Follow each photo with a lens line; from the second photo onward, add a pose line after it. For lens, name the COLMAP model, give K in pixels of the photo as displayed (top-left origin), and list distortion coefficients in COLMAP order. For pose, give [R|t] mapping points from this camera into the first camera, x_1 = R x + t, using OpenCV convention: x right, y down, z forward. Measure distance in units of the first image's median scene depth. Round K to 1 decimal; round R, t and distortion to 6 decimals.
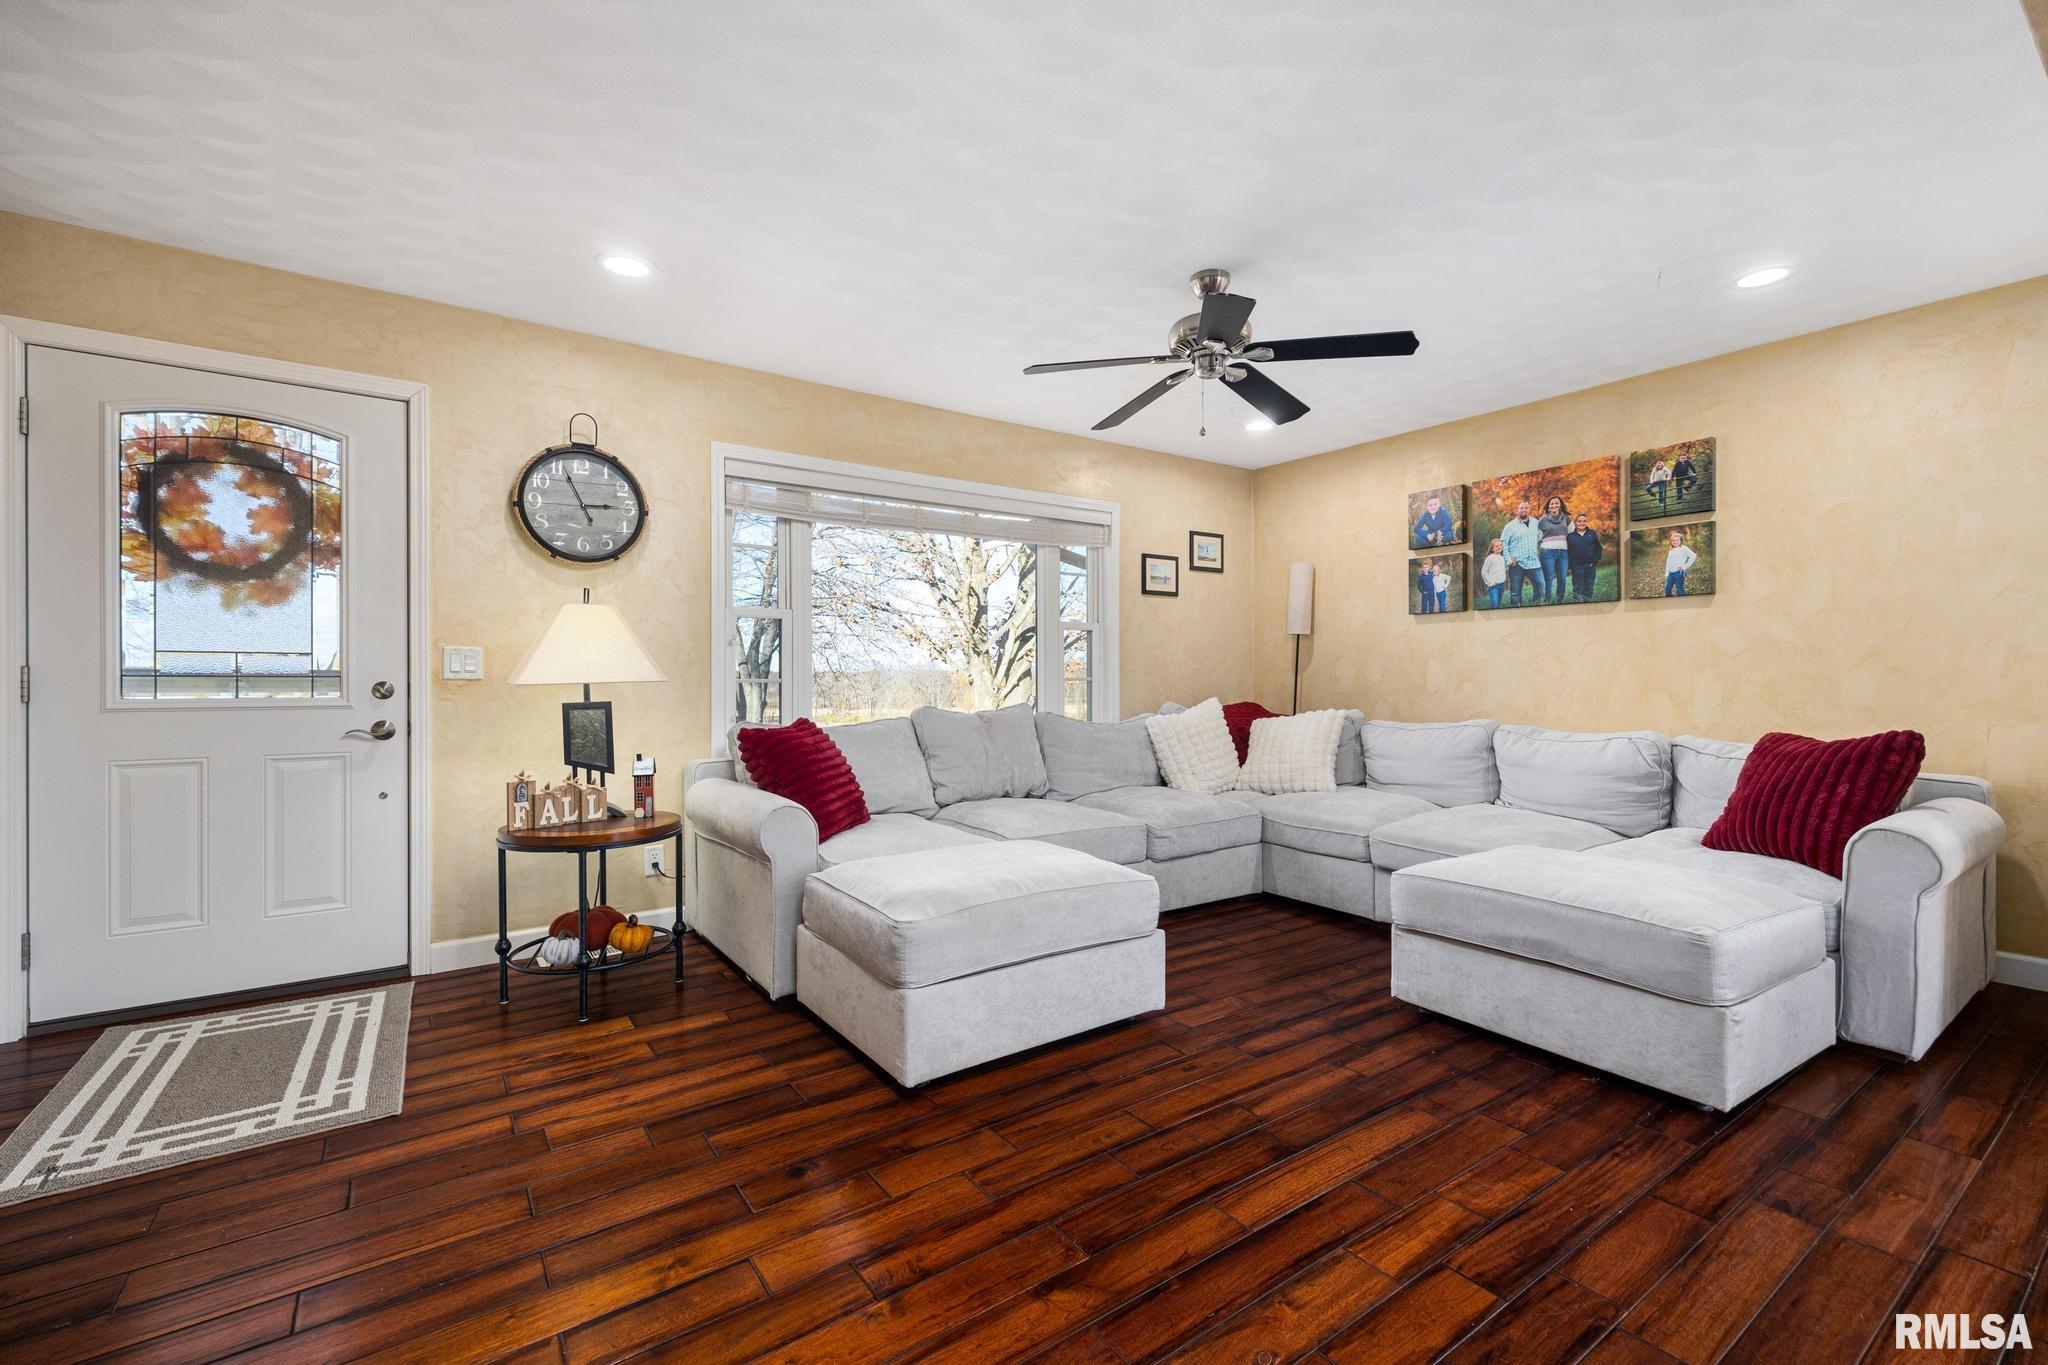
lens RADIAL K [[834.6, 0, 1040.9], [0, 834.6, 679.5], [0, 0, 1]] dist [0.003334, 0.000554]
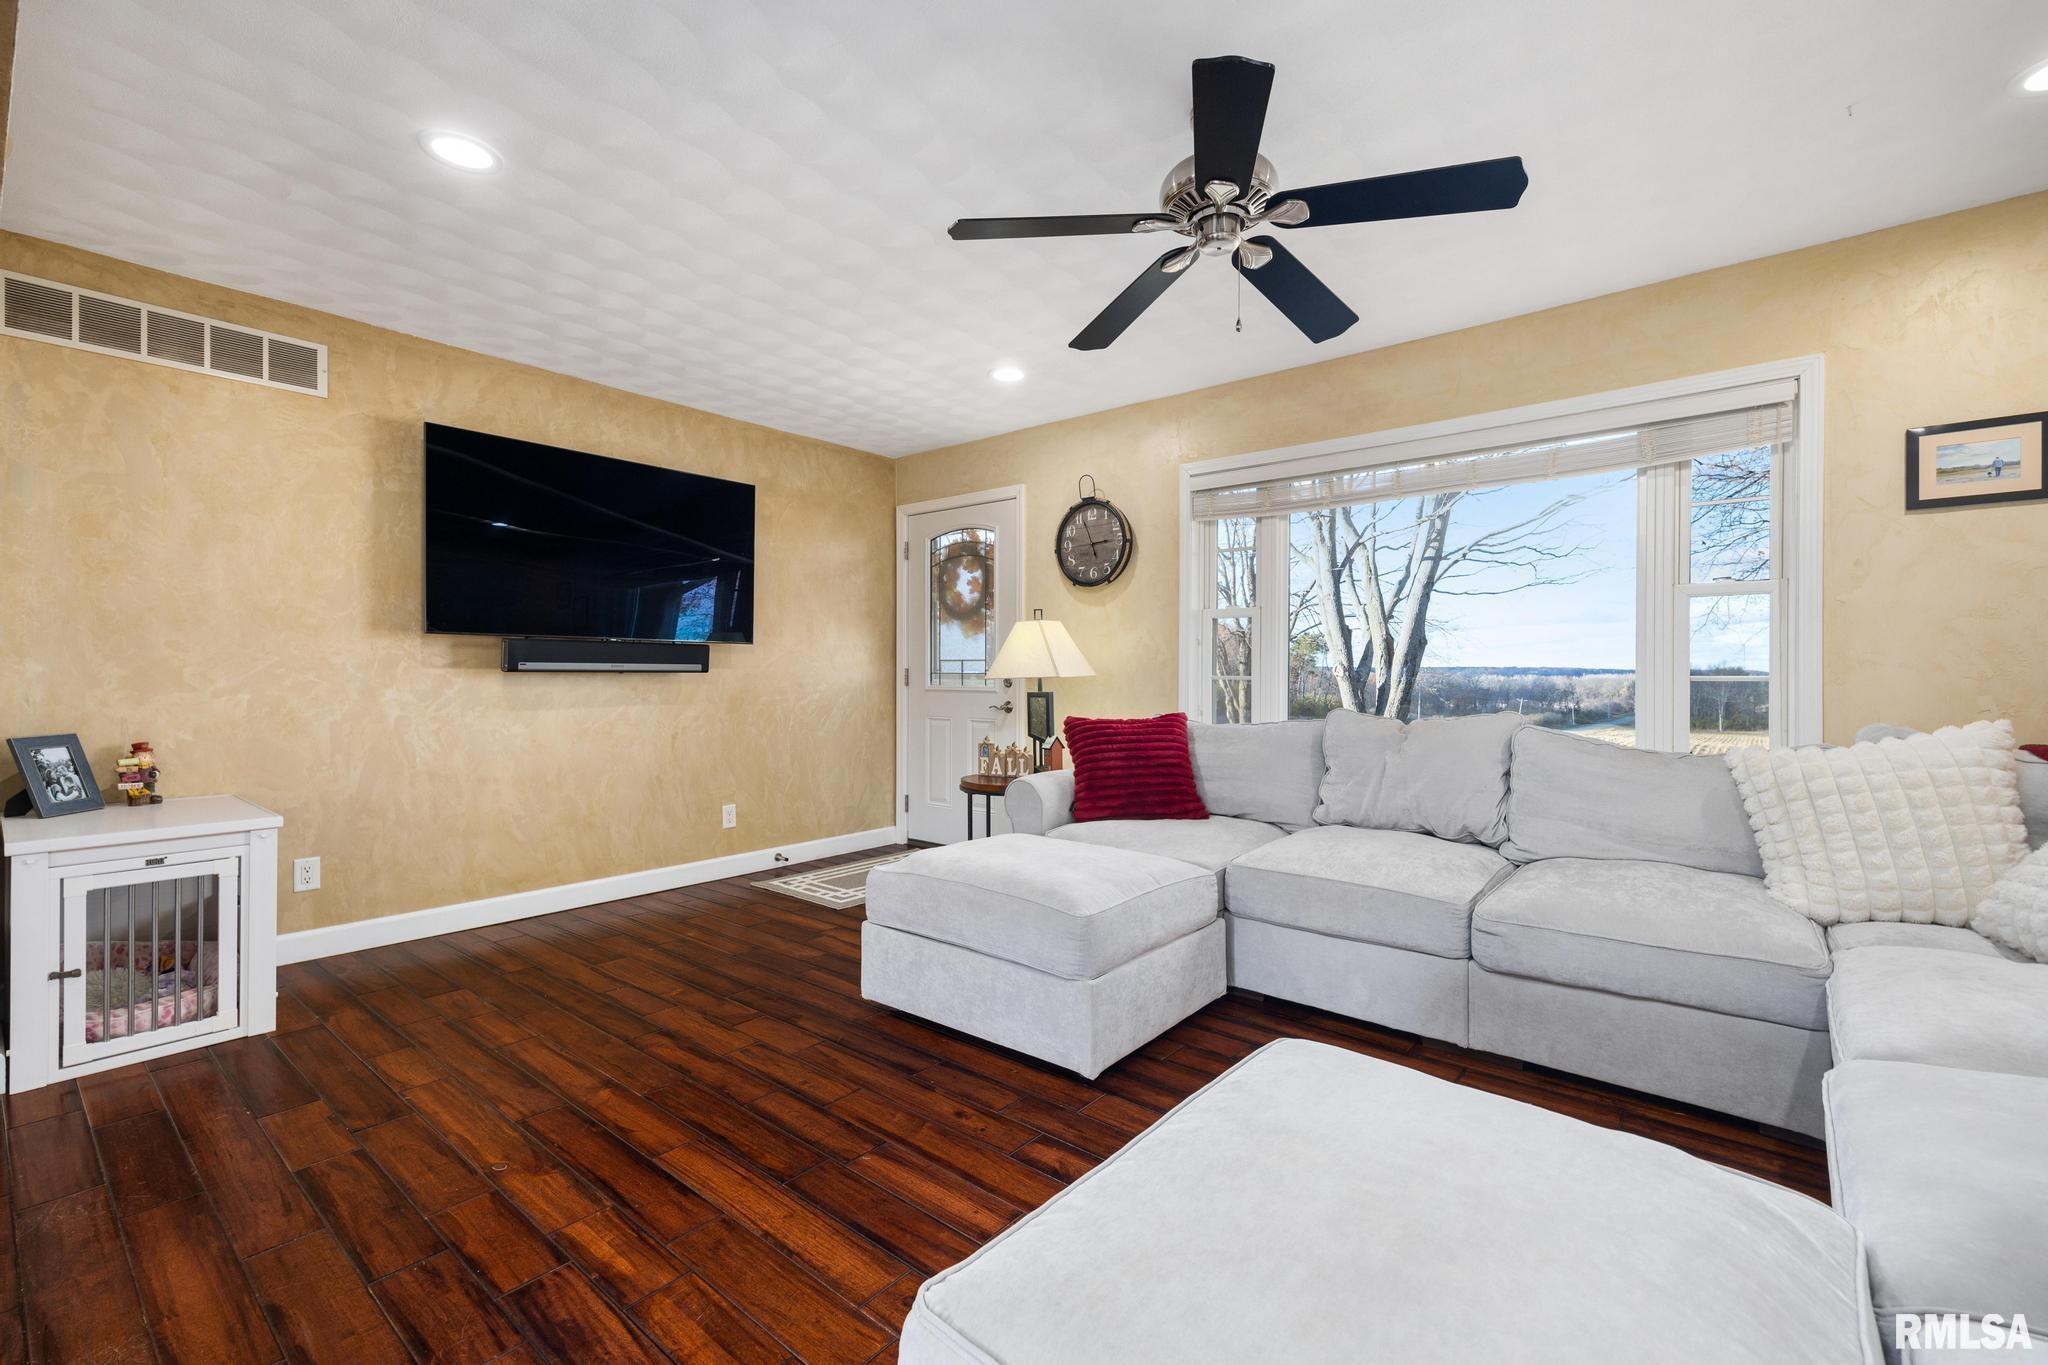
lens RADIAL K [[834.6, 0, 1044.6], [0, 834.6, 676.6], [0, 0, 1]] dist [0.003334, 0.000554]
pose [[0.300118, 0.004714, -0.953891, 0.839208], [-0.000290, 0.999988, 0.004851, -0.006131], [0.953902, -0.001180, 0.300116, 0.650112]]
